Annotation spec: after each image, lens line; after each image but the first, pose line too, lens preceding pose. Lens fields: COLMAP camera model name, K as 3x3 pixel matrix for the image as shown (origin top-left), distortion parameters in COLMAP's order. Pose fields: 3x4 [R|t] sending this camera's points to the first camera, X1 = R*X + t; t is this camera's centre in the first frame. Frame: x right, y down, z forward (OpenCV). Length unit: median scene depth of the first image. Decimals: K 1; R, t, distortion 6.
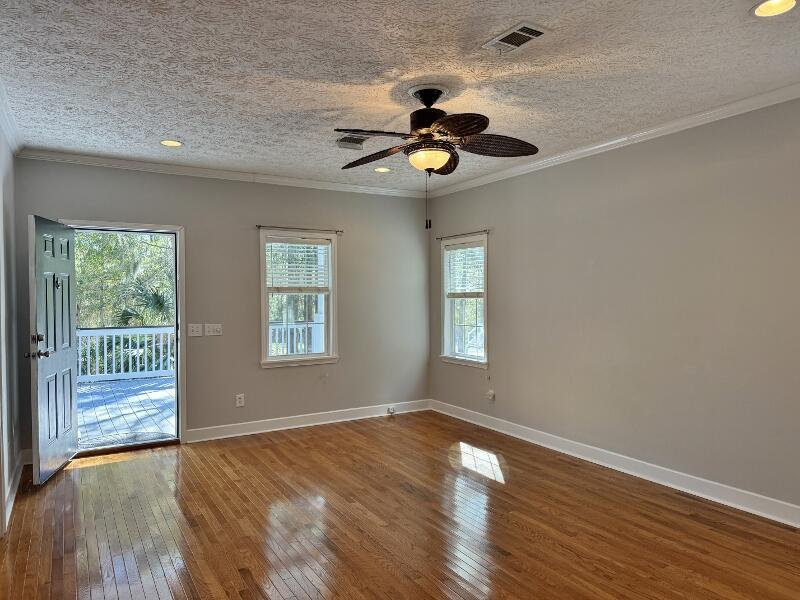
lens RADIAL K [[558.4, 0, 401.4], [0, 558.4, 297.6], [0, 0, 1]] dist [0.009367, -0.013694]
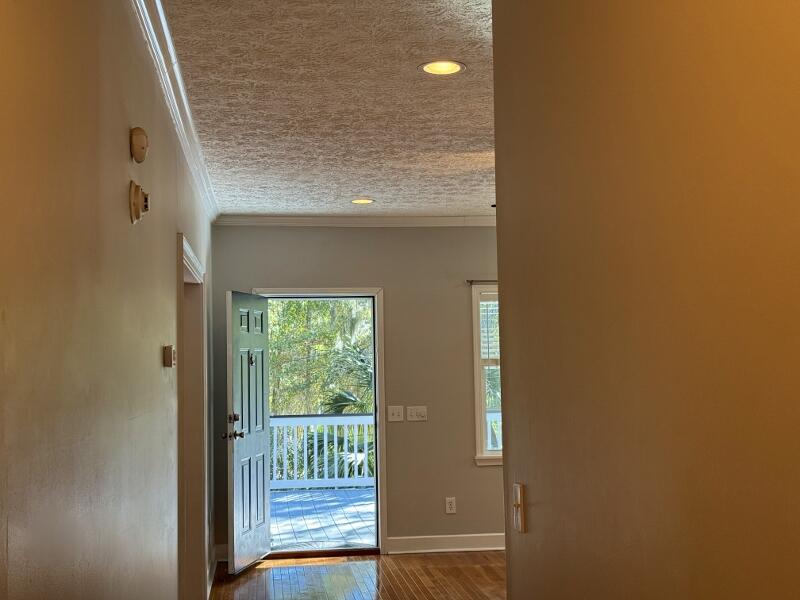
lens RADIAL K [[1102.3, 0, 399.7], [0, 1102.3, 300.7], [0, 0, 1]] dist [0.093423, 0.000000]
pose [[0.916154, -0.031694, -0.399572, 0.331355], [0.006202, 0.997871, -0.064930, -0.002669], [0.400779, 0.057008, 0.914399, -0.559910]]
